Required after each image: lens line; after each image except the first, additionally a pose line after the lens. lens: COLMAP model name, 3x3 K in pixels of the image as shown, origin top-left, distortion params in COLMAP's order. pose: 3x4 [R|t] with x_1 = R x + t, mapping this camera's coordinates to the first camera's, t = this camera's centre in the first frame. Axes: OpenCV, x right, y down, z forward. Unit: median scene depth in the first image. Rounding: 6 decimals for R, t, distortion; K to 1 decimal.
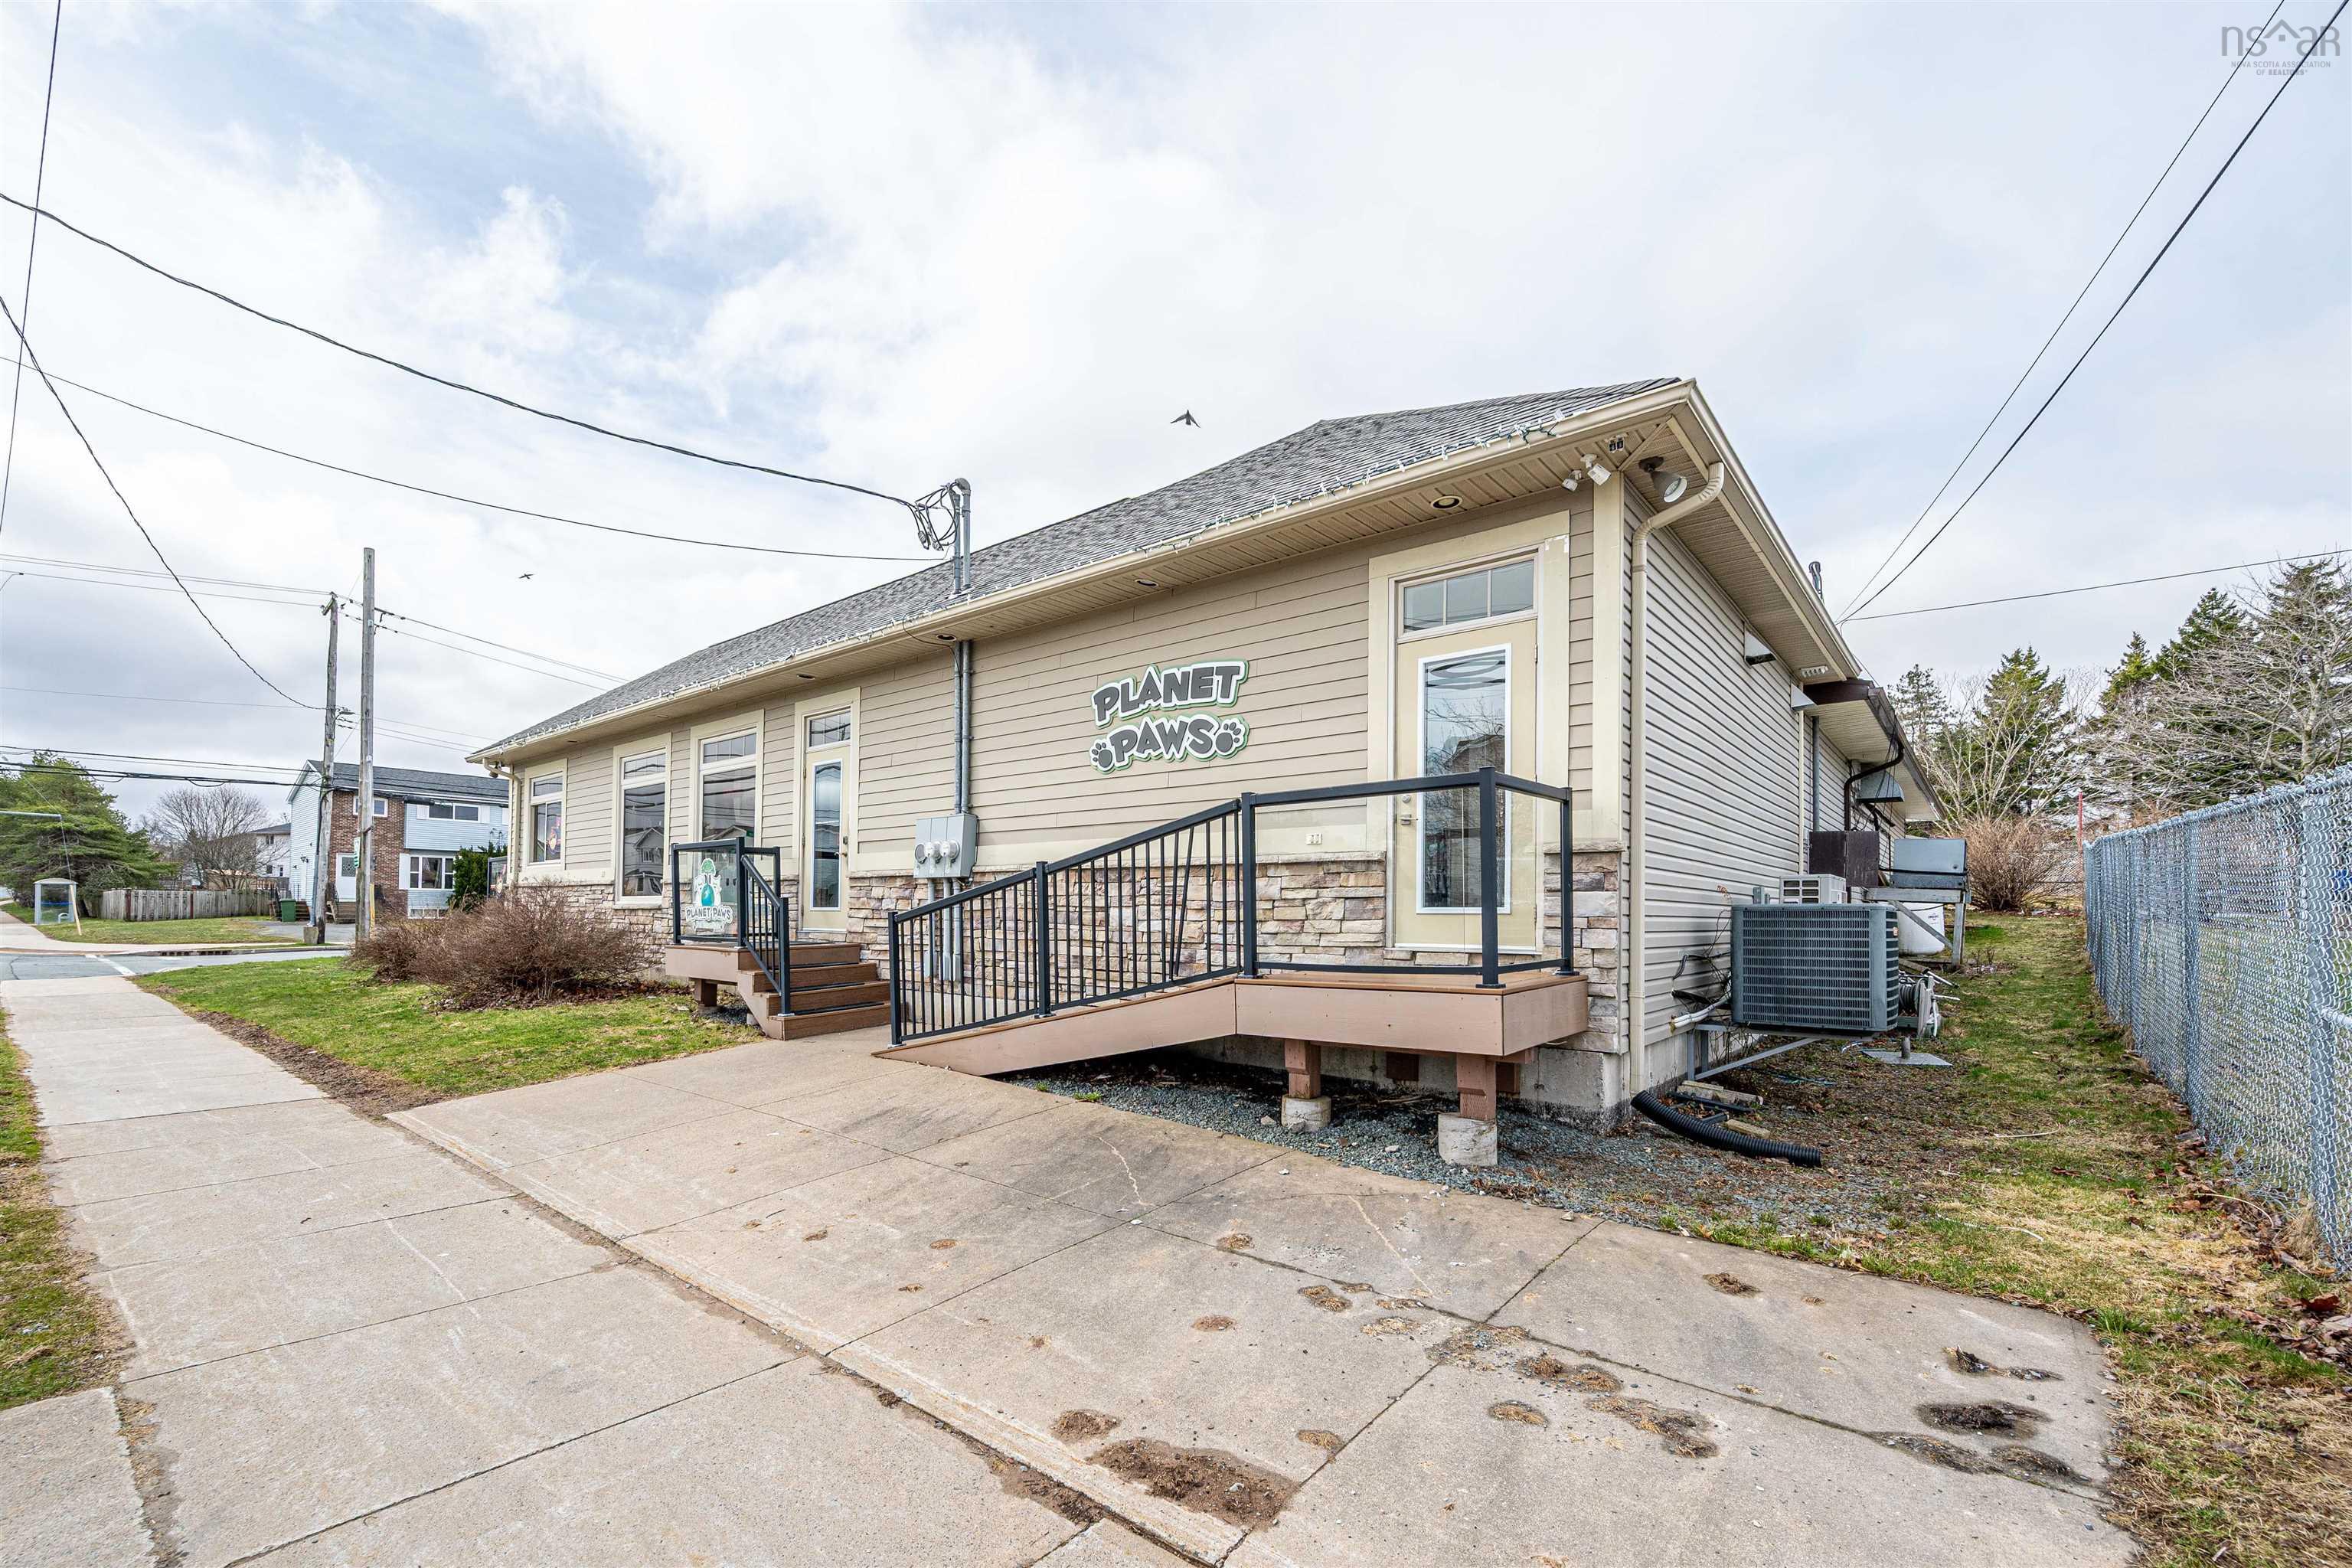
lens RADIAL K [[987.7, 0, 1176.9], [0, 987.7, 900.1], [0, 0, 1]] dist [0.000932, 0.000058]
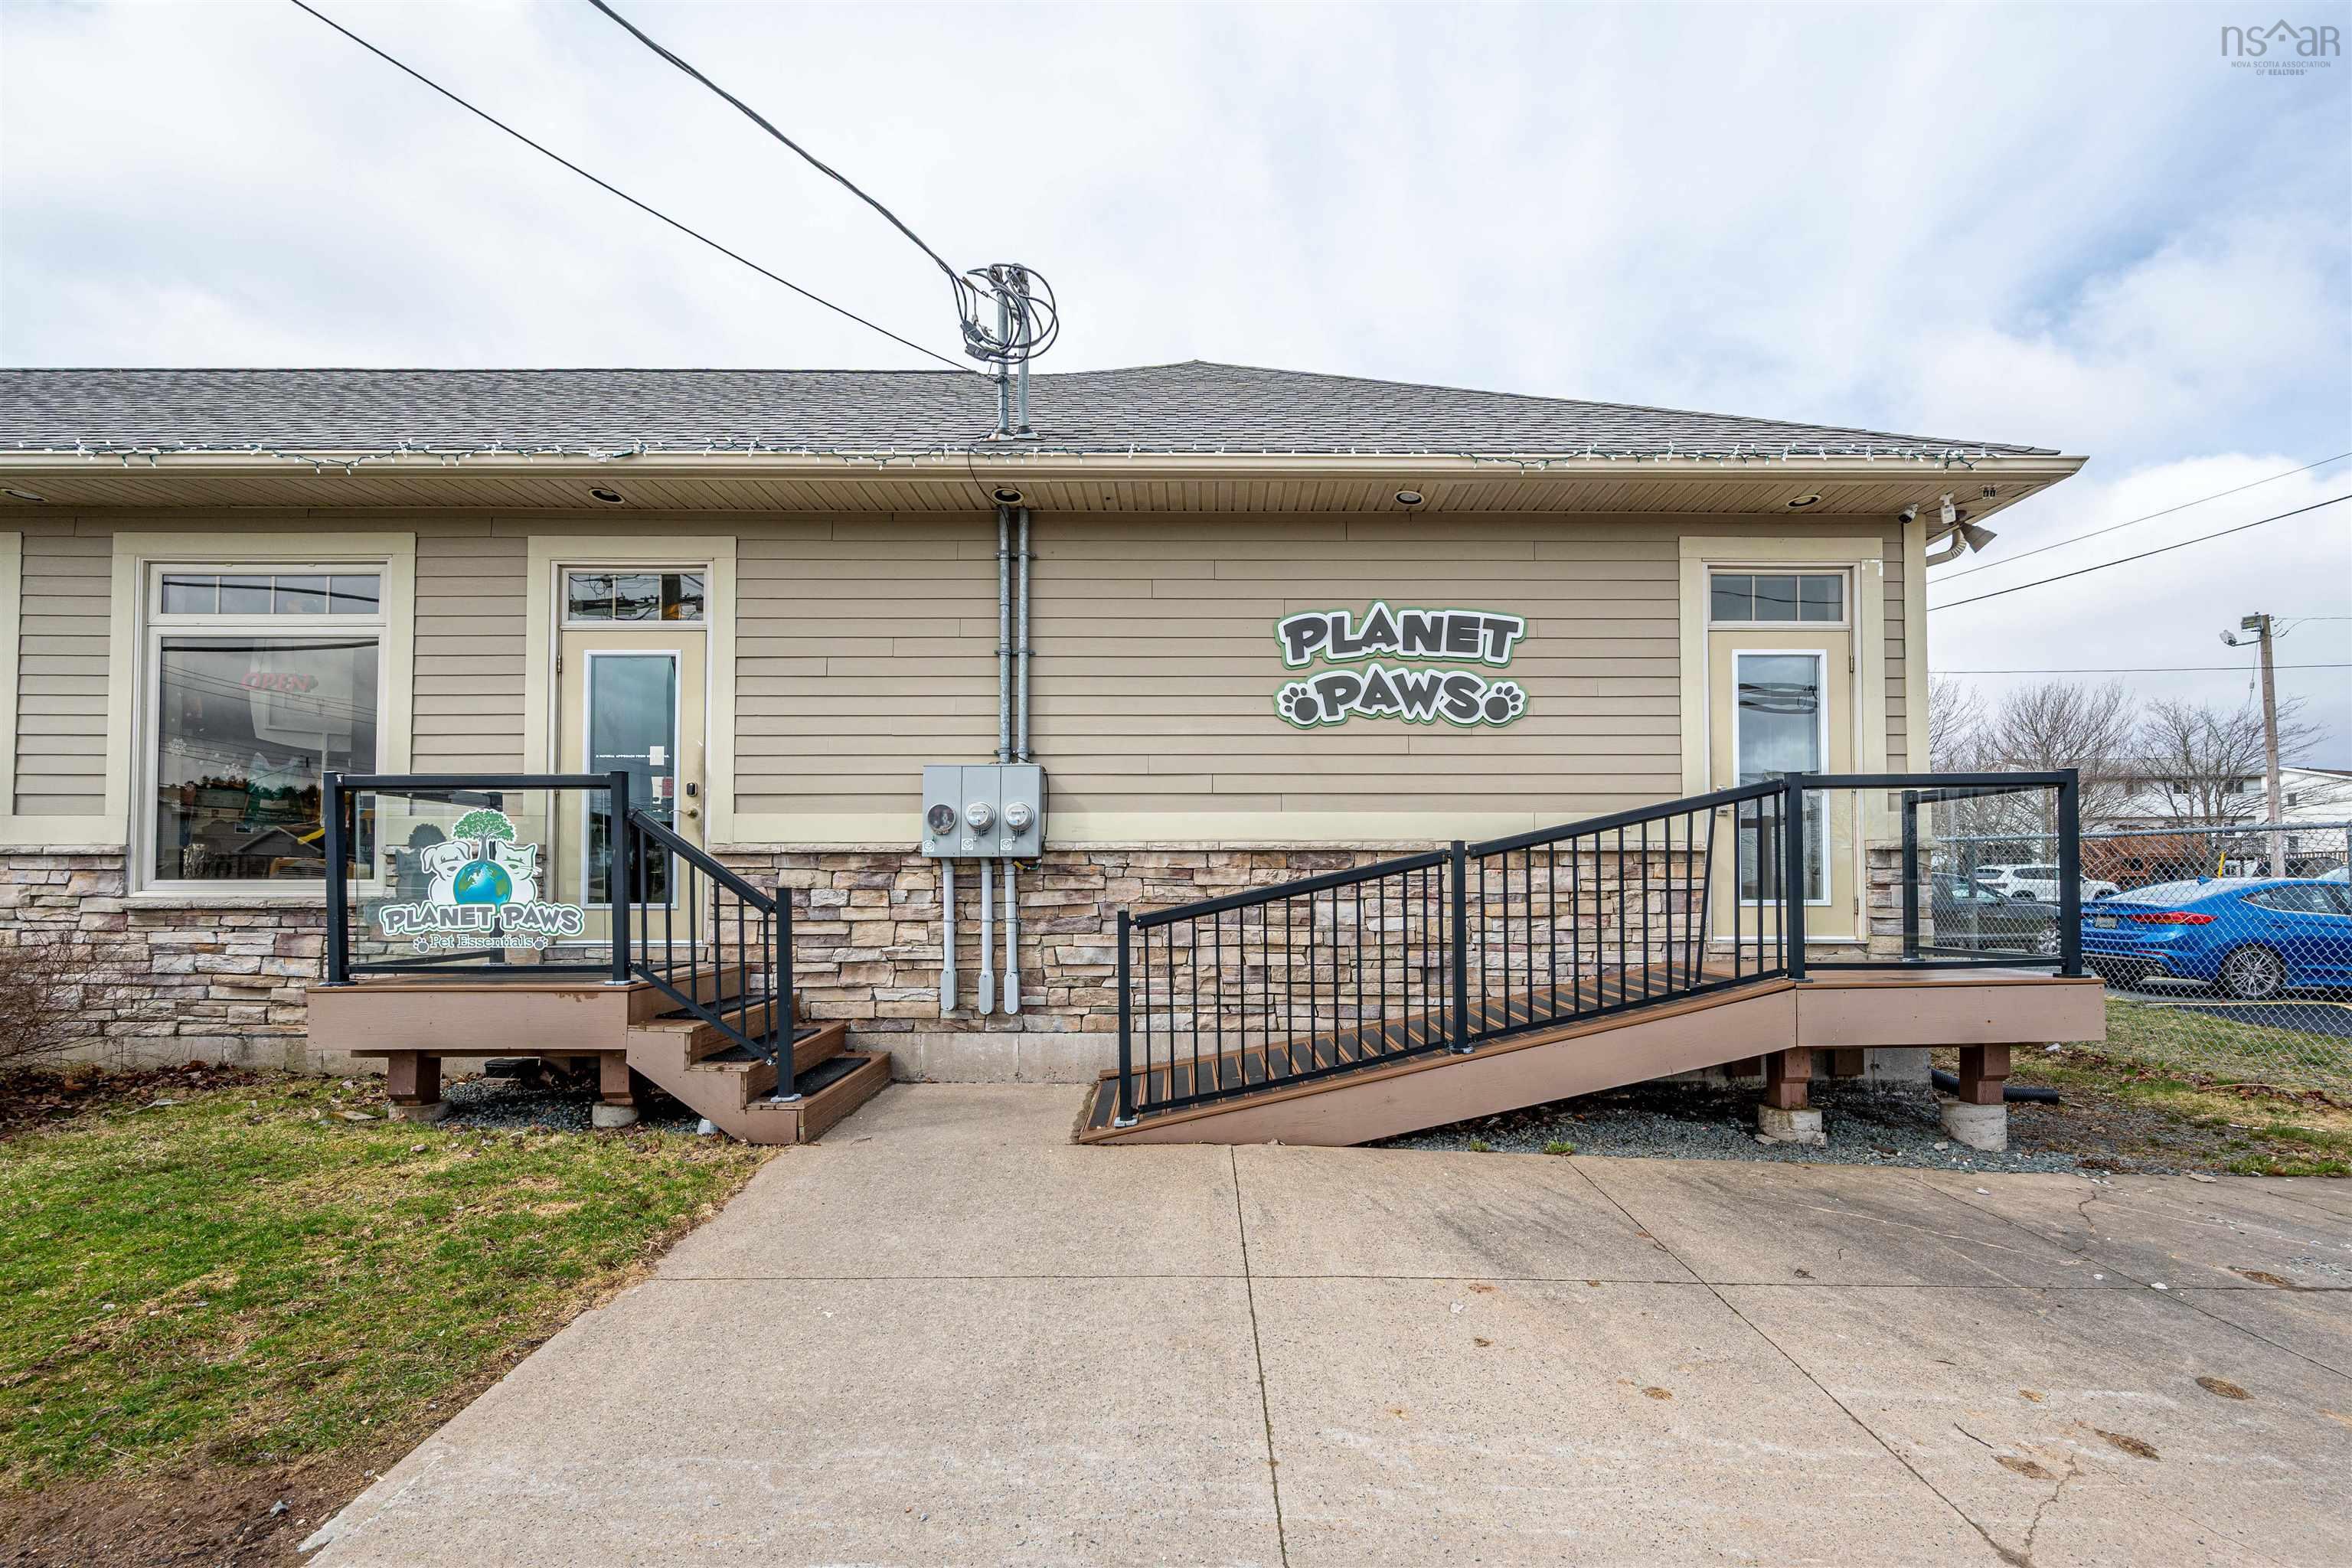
lens RADIAL K [[964.0, 0, 1176.1], [0, 964.0, 884.8], [0, 0, 1]] dist [0.000850, -0.000021]
pose [[0.765297, 0.004568, 0.643661, -0.679624], [-0.001654, 0.999985, -0.005130, -0.001659], [-0.643675, 0.002862, 0.765294, 0.521772]]
